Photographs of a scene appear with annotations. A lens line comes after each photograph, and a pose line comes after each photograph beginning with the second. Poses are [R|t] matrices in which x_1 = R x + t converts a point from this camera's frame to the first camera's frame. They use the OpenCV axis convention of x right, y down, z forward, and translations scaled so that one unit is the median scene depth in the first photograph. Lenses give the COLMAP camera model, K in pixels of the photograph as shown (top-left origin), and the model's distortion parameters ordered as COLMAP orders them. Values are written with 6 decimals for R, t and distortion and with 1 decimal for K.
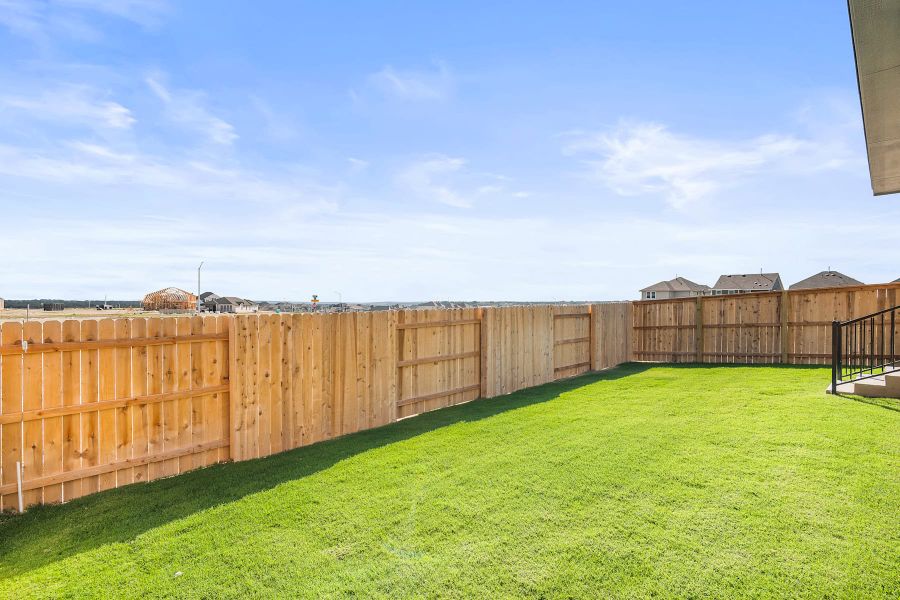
lens RADIAL K [[421.1, 0, 450.0], [0, 421.1, 300.0], [0, 0, 1]] dist [0.002300, 0.000061]
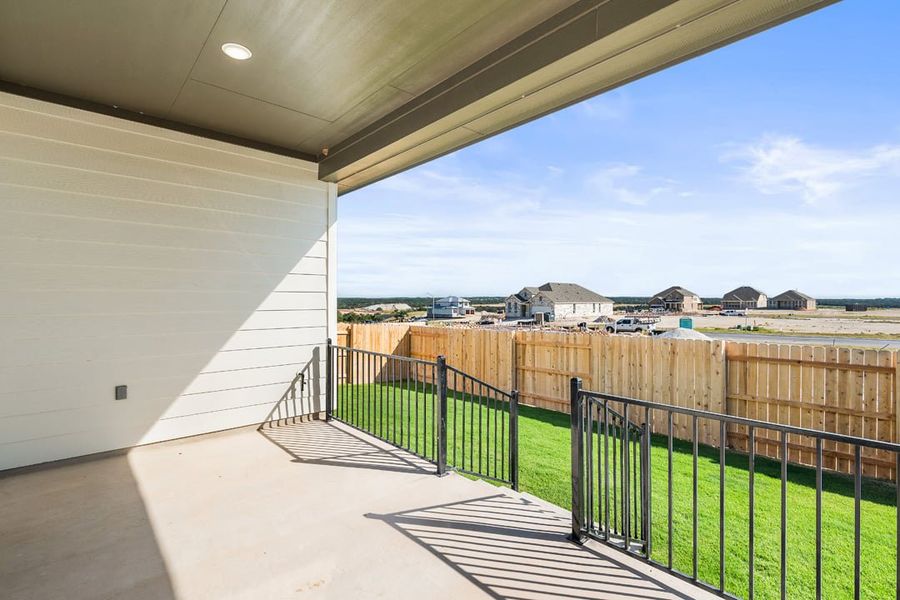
lens RADIAL K [[415.6, 0, 450.0], [0, 415.6, 300.0], [0, 0, 1]] dist [-0.002592, -0.000827]
pose [[-0.034252, -0.000207, -0.999413, 1.283862], [0.005799, 0.999983, -0.000406, -0.088438], [0.999396, -0.005810, -0.034250, 0.715233]]
